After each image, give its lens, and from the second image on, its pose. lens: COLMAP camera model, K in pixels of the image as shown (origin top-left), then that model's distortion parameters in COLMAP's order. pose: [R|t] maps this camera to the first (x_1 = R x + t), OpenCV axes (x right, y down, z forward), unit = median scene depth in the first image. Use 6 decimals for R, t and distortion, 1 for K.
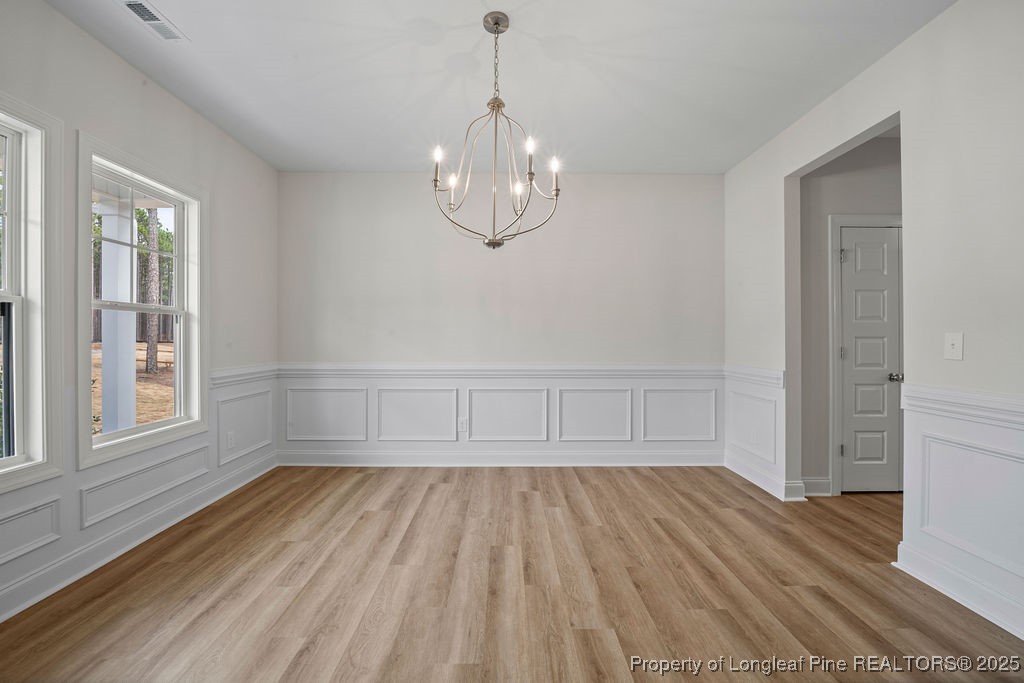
lens RADIAL K [[416.8, 0, 506.8], [0, 416.8, 341.1], [0, 0, 1]] dist [-0.011351, -0.002093]
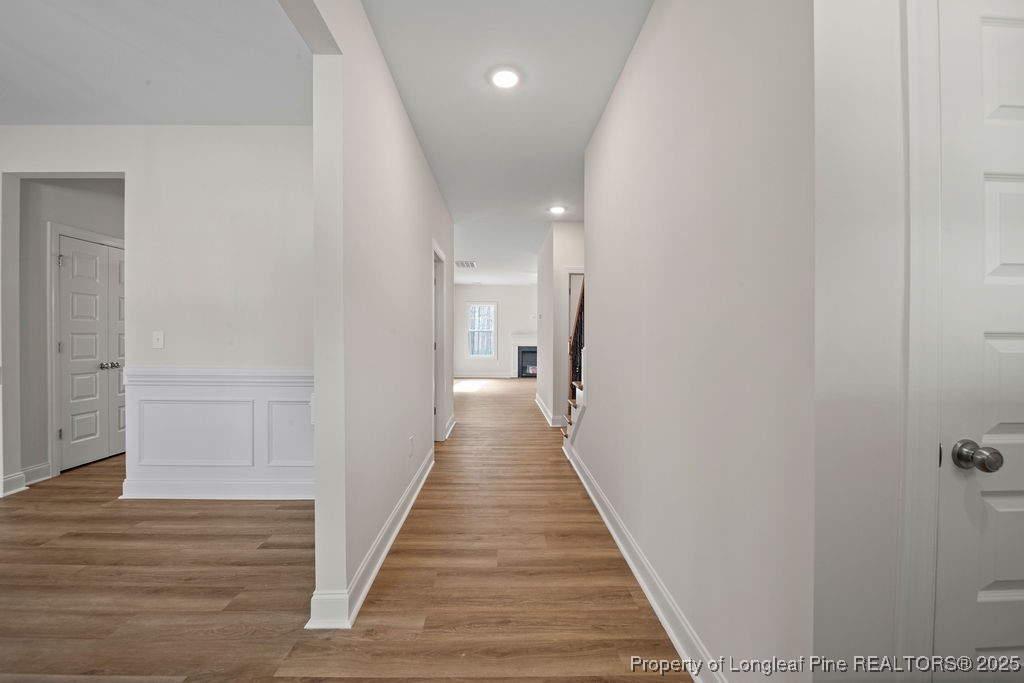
lens RADIAL K [[416.8, 0, 512.9], [0, 416.8, 340.0], [0, 0, 1]] dist [-0.011351, -0.002093]
pose [[-0.019910, -0.005178, 0.999788, -0.430939], [-0.001892, 0.999985, 0.005142, 0.001077], [-0.999800, -0.001790, -0.019920, -0.273827]]
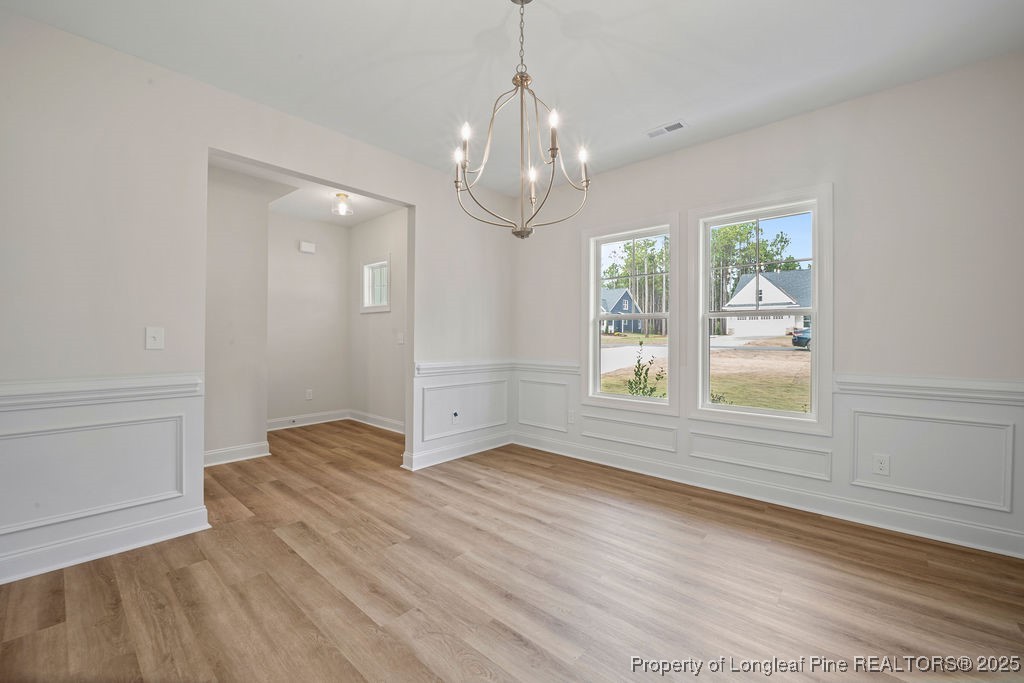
lens RADIAL K [[396.3, 0, 506.2], [0, 396.3, 337.2], [0, 0, 1]] dist [-0.003414, -0.000422]
pose [[-0.663125, -0.001300, -0.748508, 0.577896], [-0.007984, 0.999954, 0.005337, -0.012308], [0.748466, 0.009515, -0.663105, 1.383158]]
